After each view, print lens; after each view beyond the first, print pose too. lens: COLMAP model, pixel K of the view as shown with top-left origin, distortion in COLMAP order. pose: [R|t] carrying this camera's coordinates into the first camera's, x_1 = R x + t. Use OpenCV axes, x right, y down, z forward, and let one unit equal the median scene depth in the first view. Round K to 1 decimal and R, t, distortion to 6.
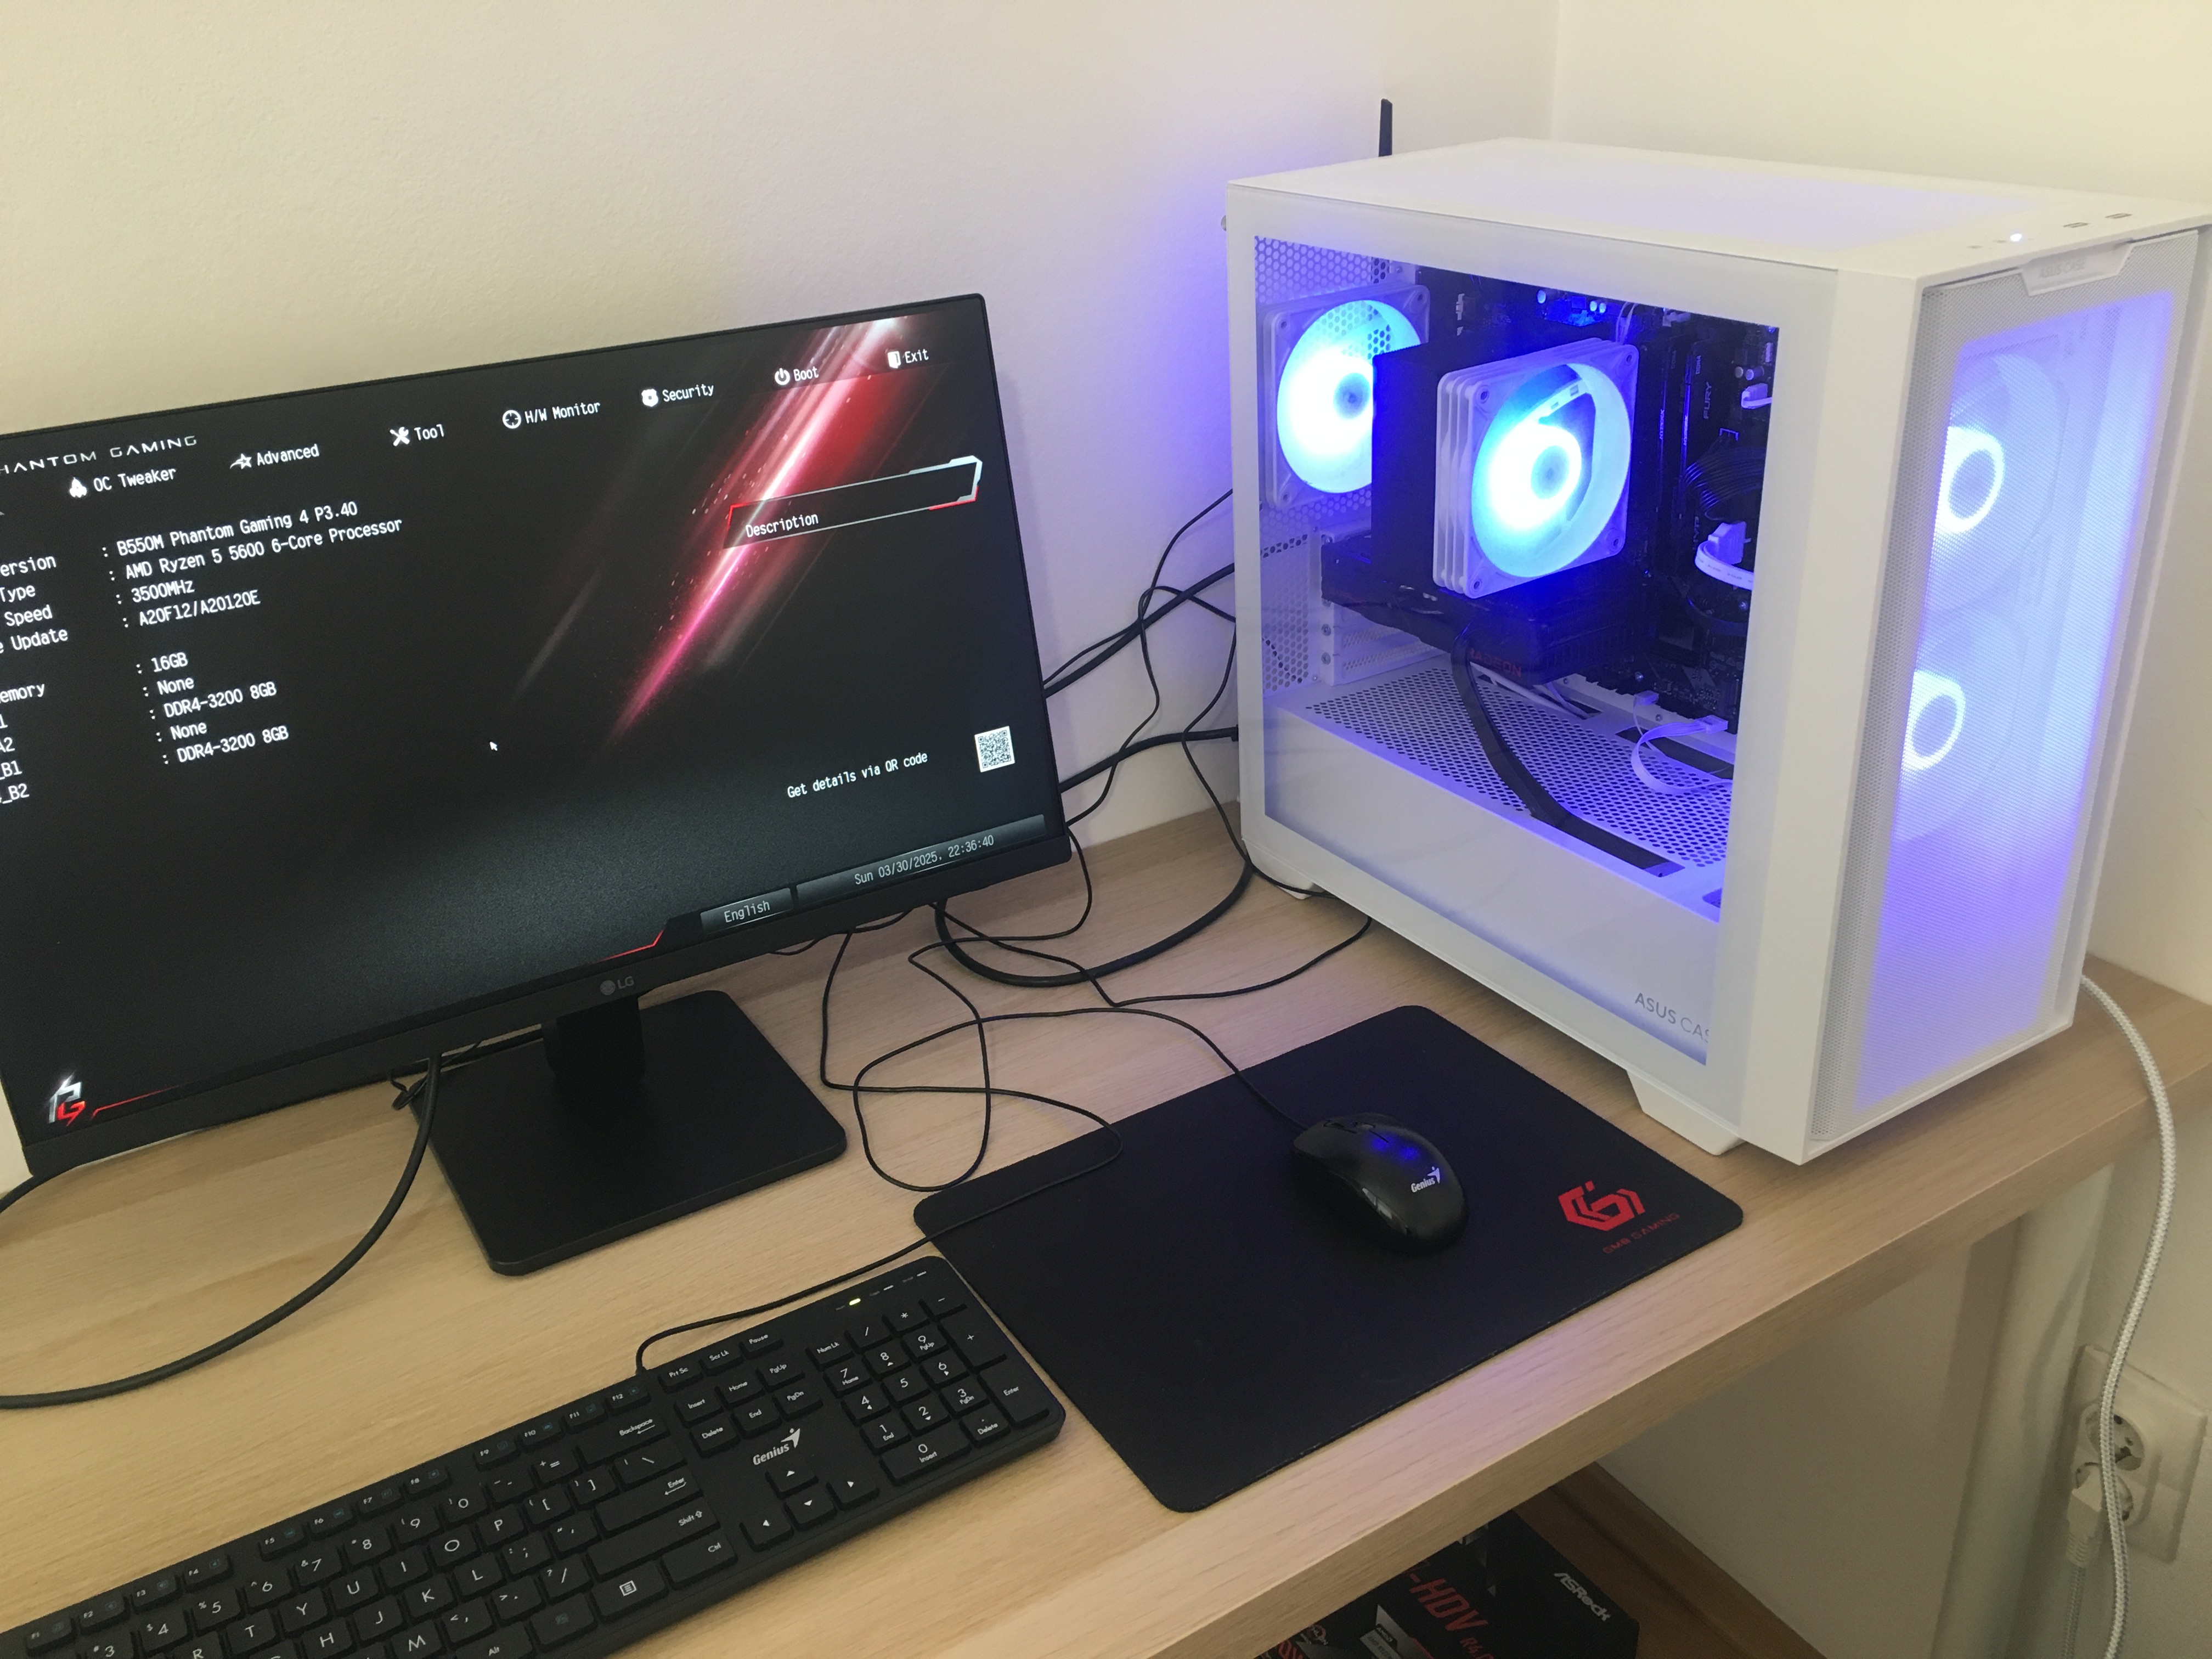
lens RADIAL K [[1877.8, 0, 1107.0], [0, 1877.8, 836.5], [0, 0, 1]] dist [0.066086, -0.080449]
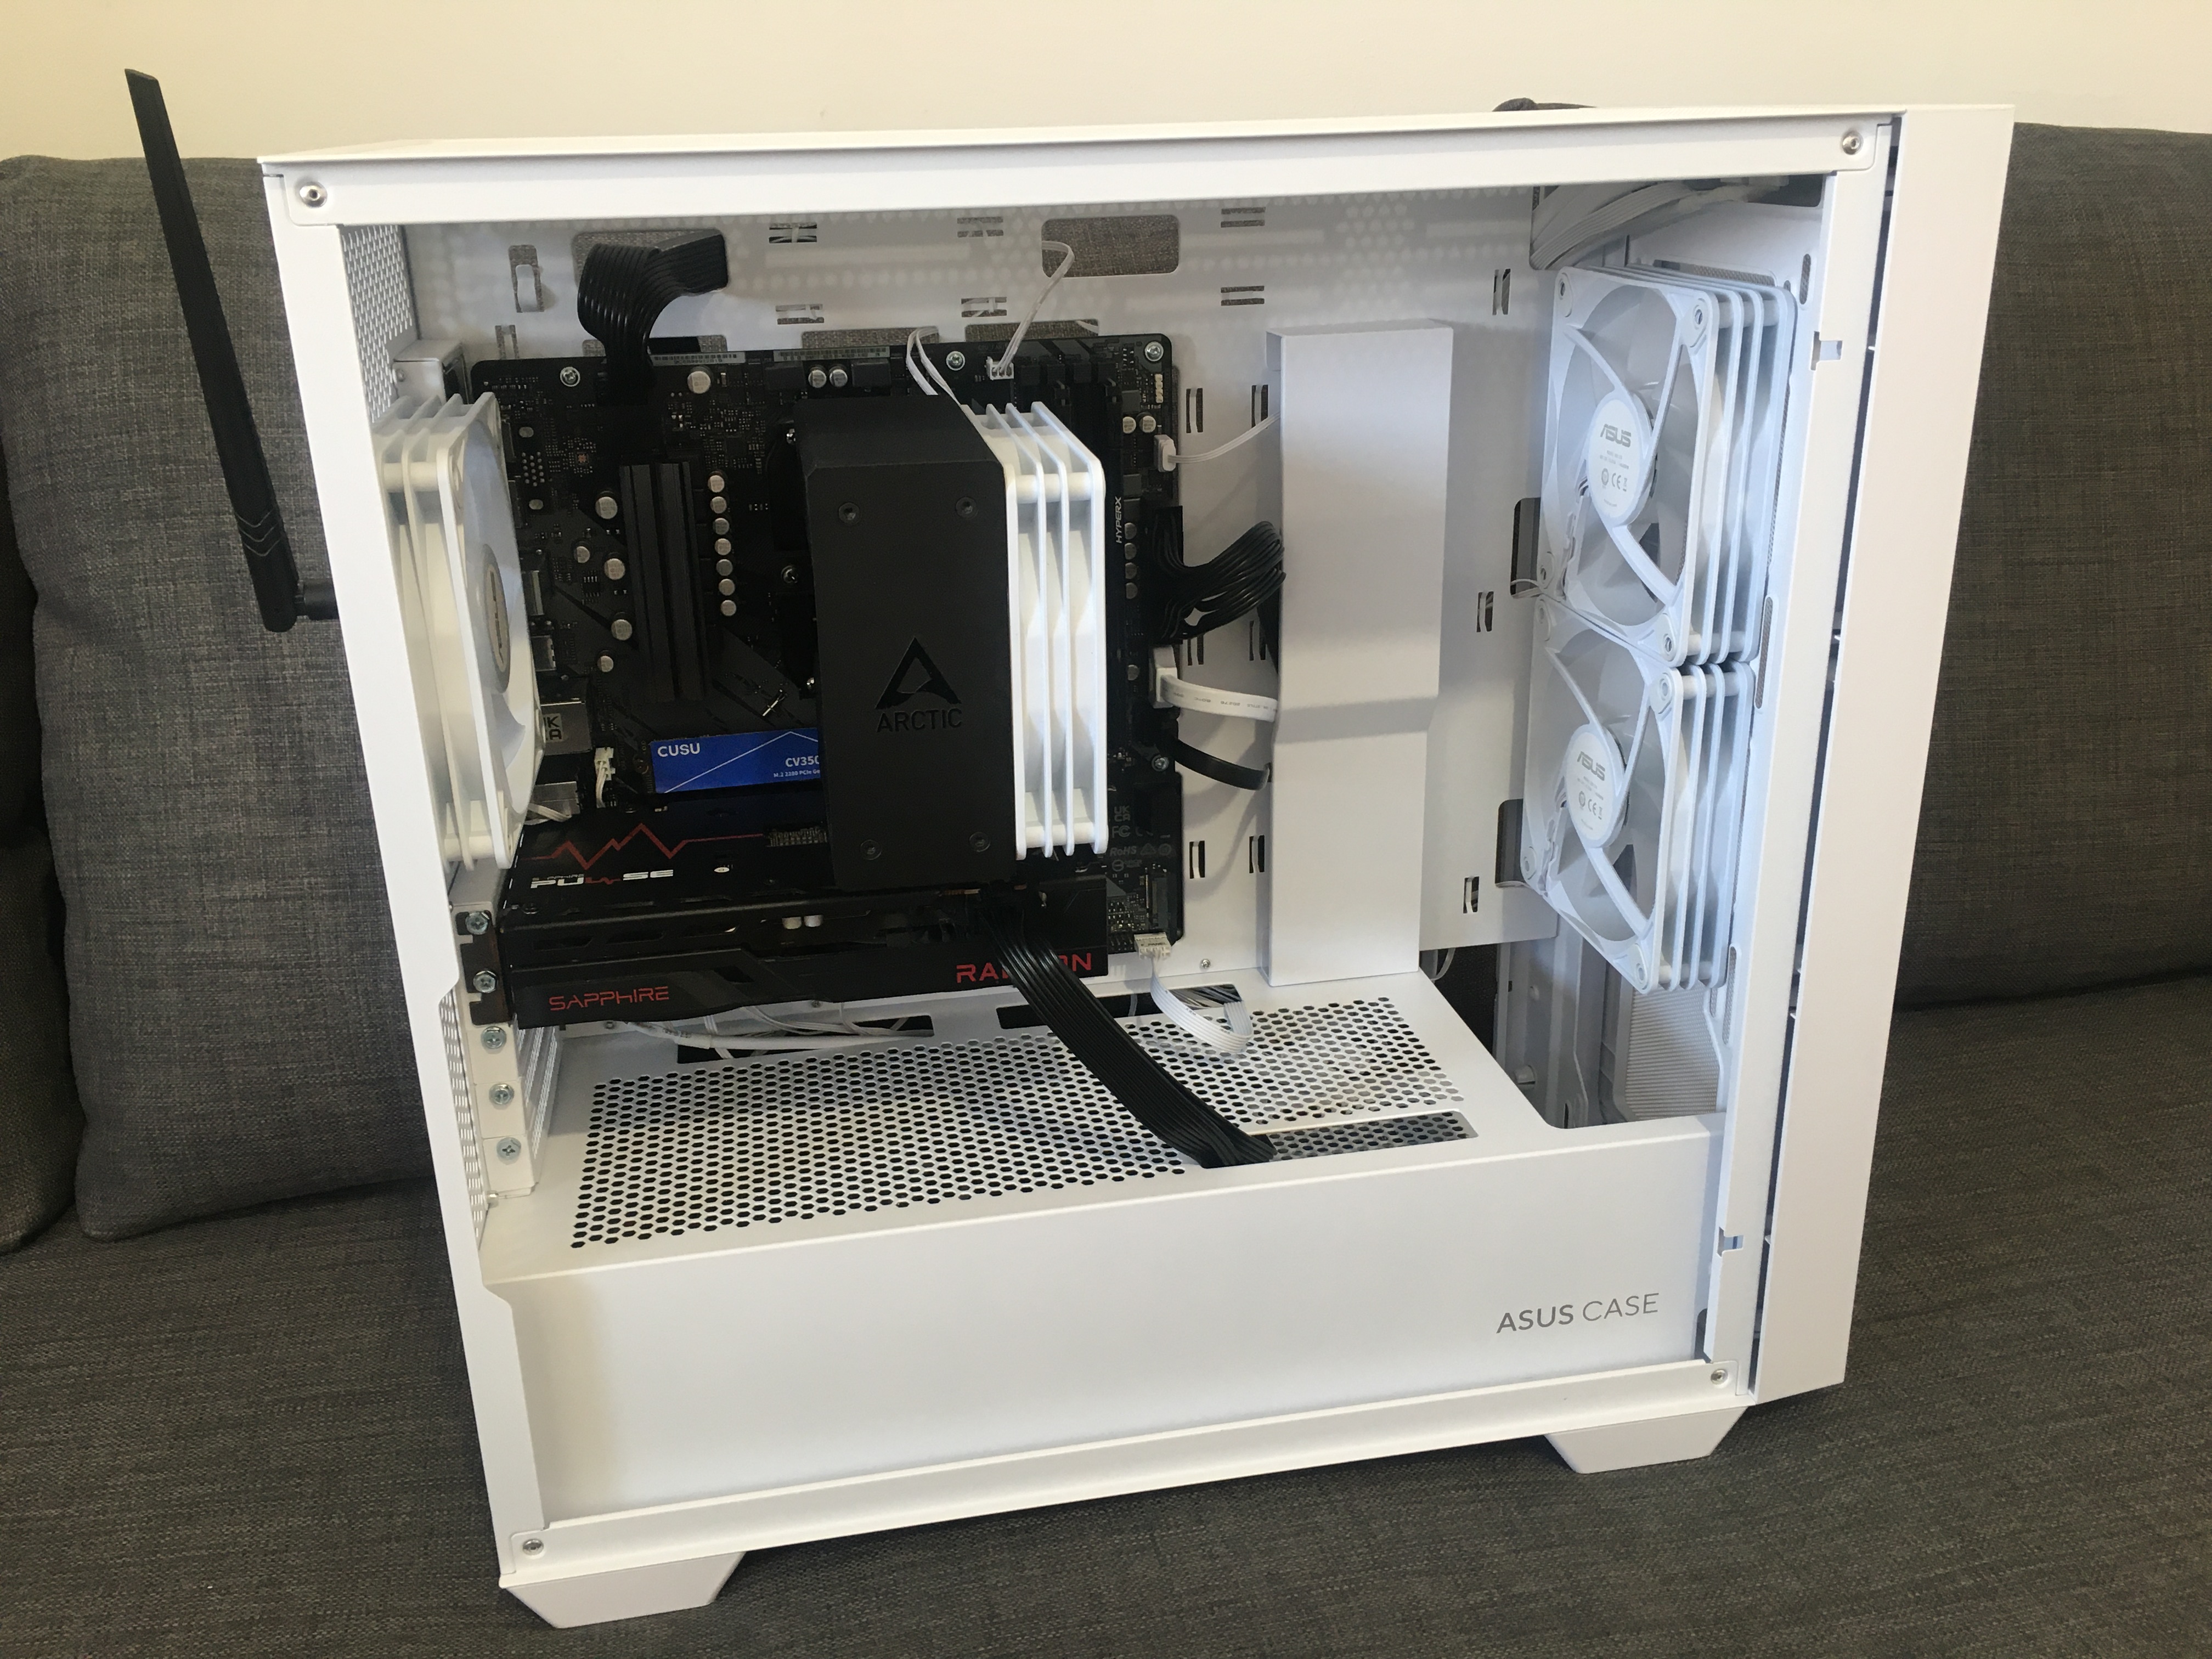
lens RADIAL K [[1877.8, 0, 1102.9], [0, 1877.8, 824.1], [0, 0, 1]] dist [0.066086, -0.080449]
pose [[0.365178, -0.291768, 0.884034, -0.305672], [0.415784, 0.900758, 0.125535, -0.218596], [-0.832928, 0.321724, 0.450249, 0.813927]]
